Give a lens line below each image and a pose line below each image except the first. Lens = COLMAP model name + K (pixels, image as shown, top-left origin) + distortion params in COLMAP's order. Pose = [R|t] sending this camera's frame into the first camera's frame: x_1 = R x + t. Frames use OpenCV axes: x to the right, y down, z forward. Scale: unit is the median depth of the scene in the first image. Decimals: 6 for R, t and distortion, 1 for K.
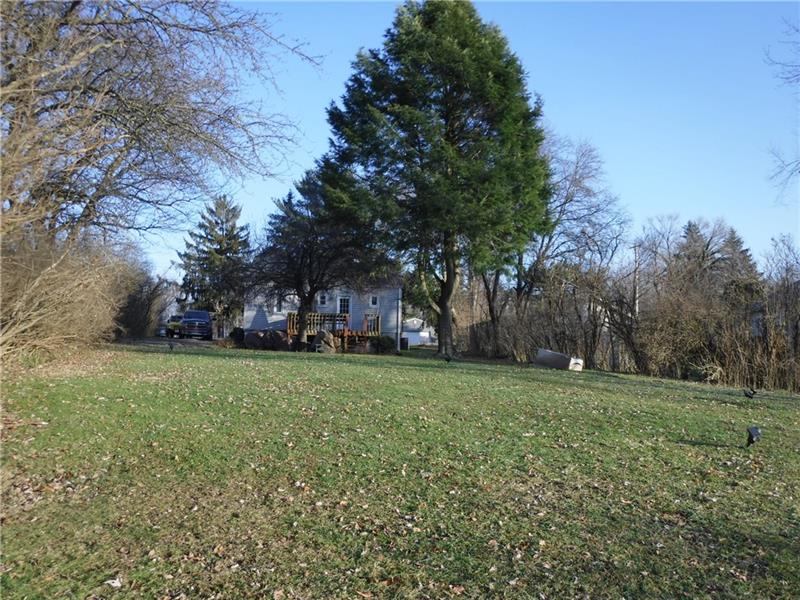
lens RADIAL K [[637.3, 0, 402.0], [0, 637.3, 300.0], [0, 0, 1]] dist [-0.040901, -0.001979]
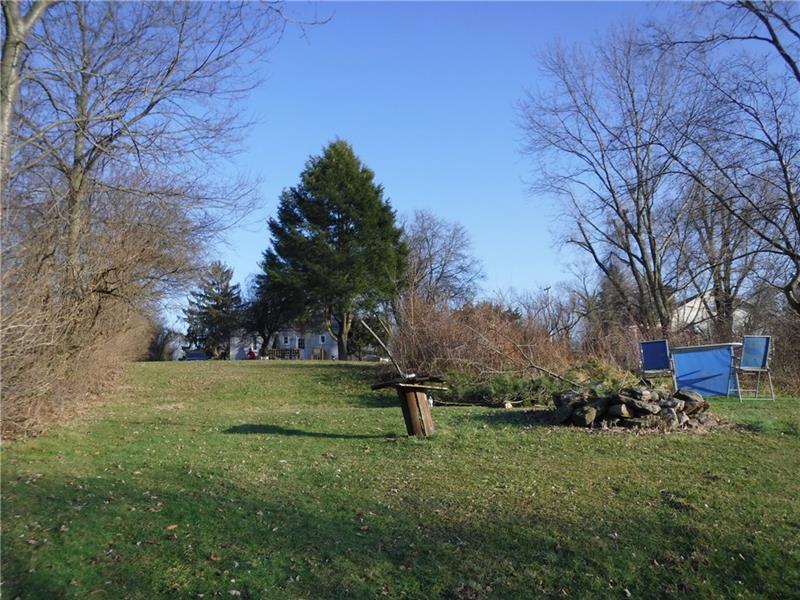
lens RADIAL K [[637.3, 0, 397.9], [0, 637.3, 299.4], [0, 0, 1]] dist [-0.040901, -0.001979]
pose [[0.998831, -0.046079, -0.014634, 0.081311], [0.044951, 0.996546, -0.069821, 0.010559], [0.017801, 0.069082, 0.997452, -0.217657]]
